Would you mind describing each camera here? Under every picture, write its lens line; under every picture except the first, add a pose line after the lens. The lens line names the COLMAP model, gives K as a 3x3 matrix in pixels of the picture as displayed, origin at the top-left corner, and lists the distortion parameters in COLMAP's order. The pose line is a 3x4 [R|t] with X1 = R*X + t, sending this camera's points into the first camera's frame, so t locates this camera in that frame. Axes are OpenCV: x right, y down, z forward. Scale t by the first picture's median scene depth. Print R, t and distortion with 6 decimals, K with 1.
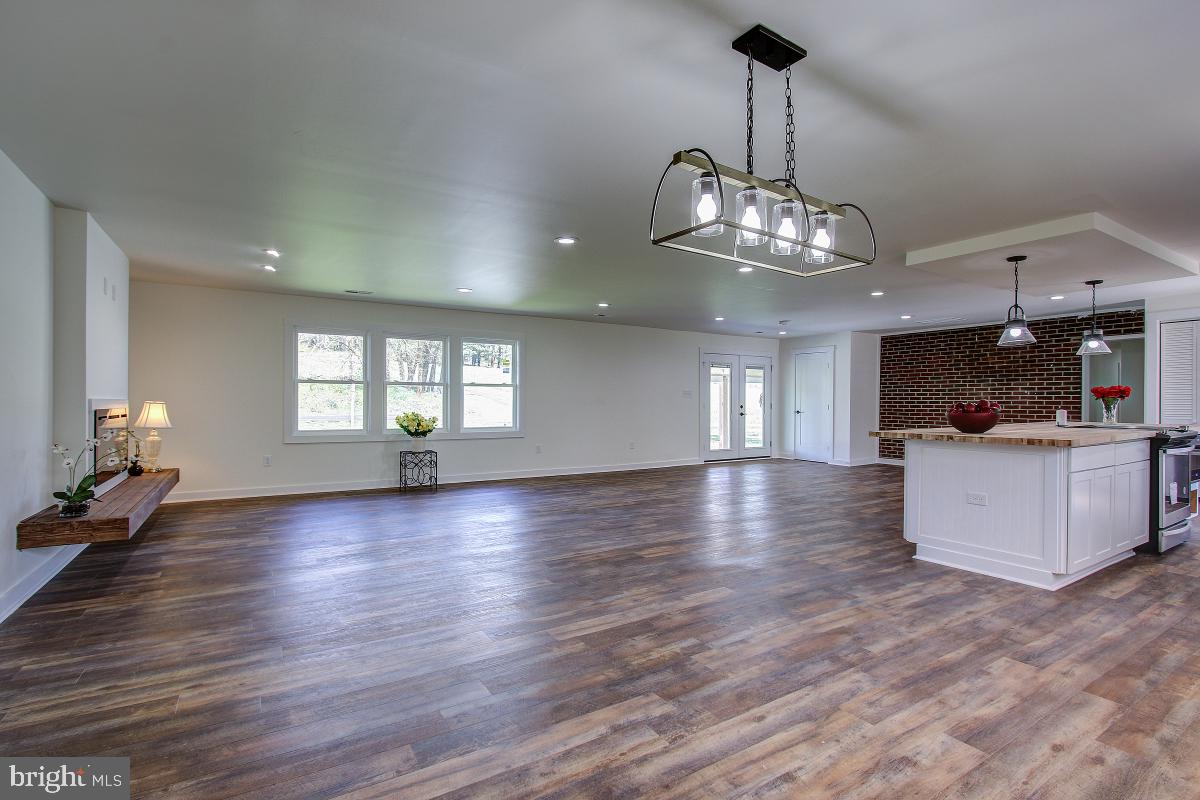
lens RADIAL K [[567.4, 0, 607.6], [0, 567.4, 402.0], [0, 0, 1]] dist [-0.018207, 0.003458]
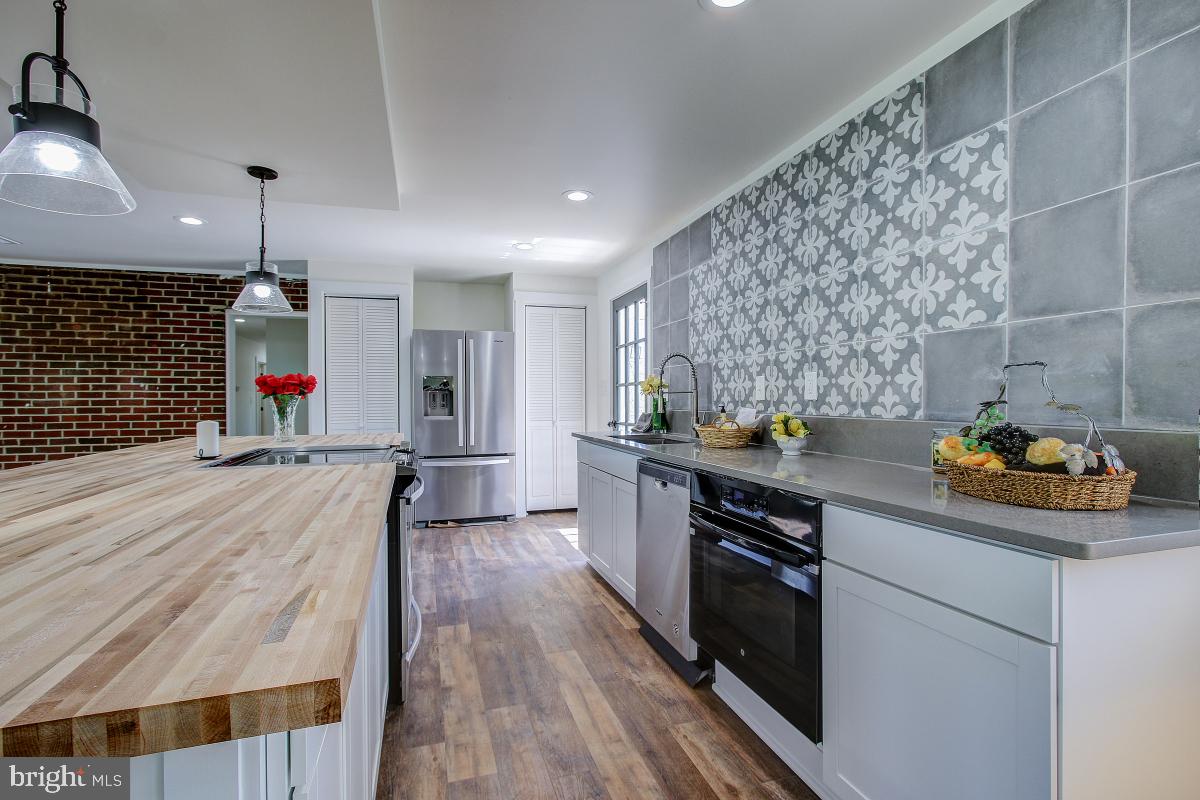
lens RADIAL K [[567.4, 0, 599.7], [0, 567.4, 406.7], [0, 0, 1]] dist [-0.018207, 0.003458]
pose [[0.258928, -0.014174, 0.965793, 0.466599], [0.003626, 0.999900, 0.013703, -0.002309], [-0.965890, -0.000046, 0.258953, 0.594482]]
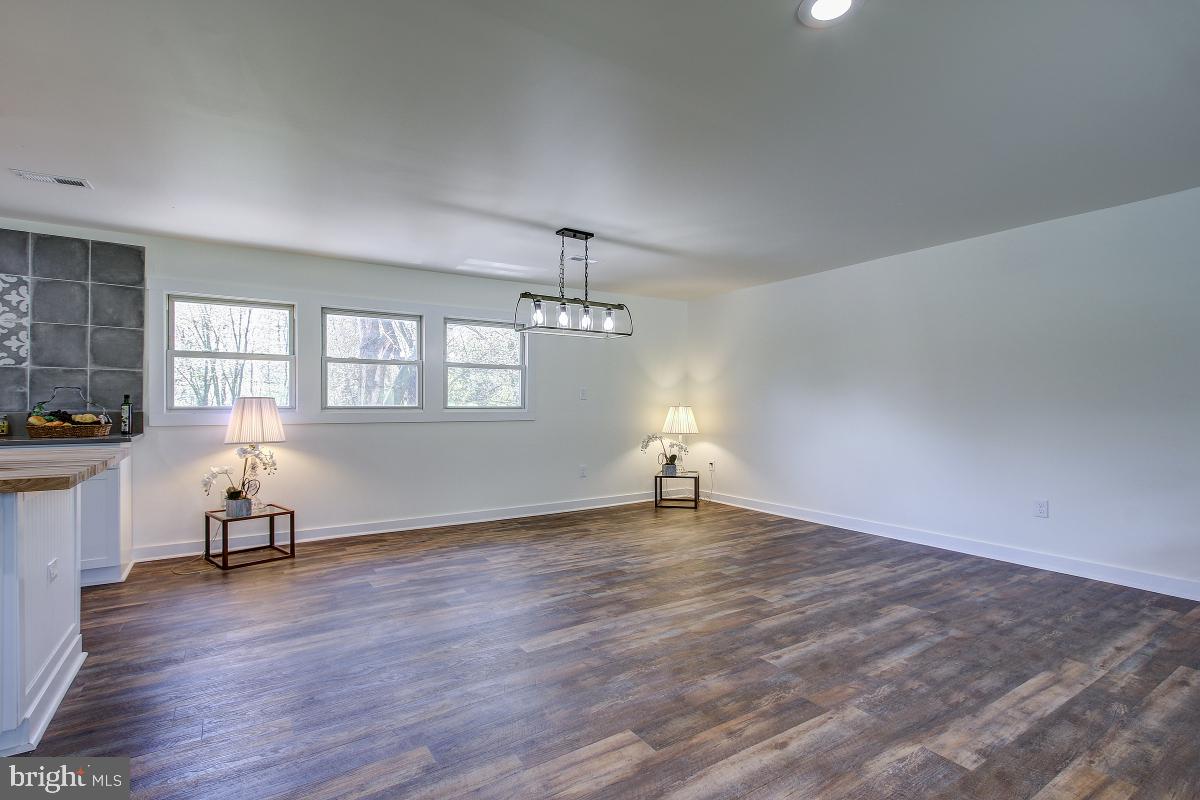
lens RADIAL K [[567.4, 0, 607.7], [0, 567.4, 408.3], [0, 0, 1]] dist [-0.018207, 0.003458]
pose [[-0.999824, -0.005711, -0.017845, 0.079766], [-0.005829, 0.999961, 0.006593, -0.000518], [0.017807, 0.006696, -0.999819, 1.225604]]
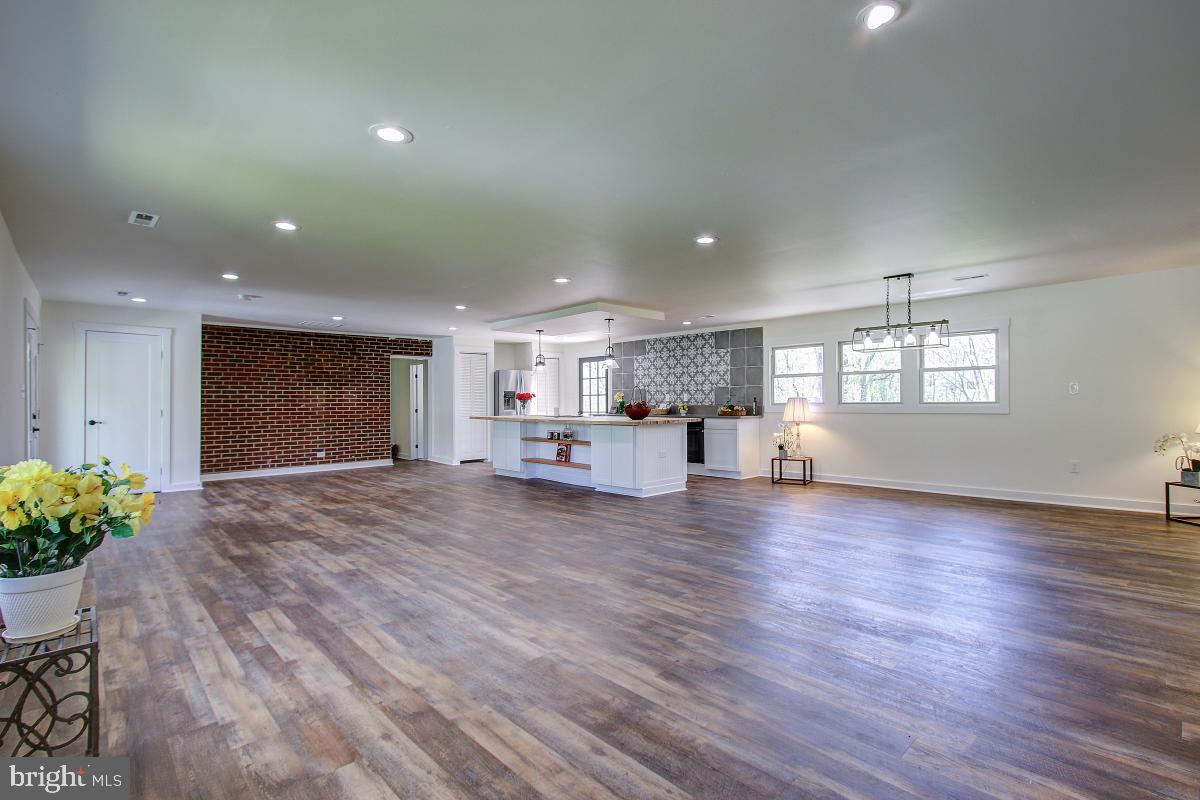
lens RADIAL K [[567.4, 0, 611.6], [0, 567.4, 405.7], [0, 0, 1]] dist [-0.018207, 0.003458]
pose [[-0.201489, -0.006374, 0.979470, -0.883284], [0.007704, 0.999938, 0.008092, -0.002961], [-0.979461, 0.009176, -0.201427, 1.199143]]
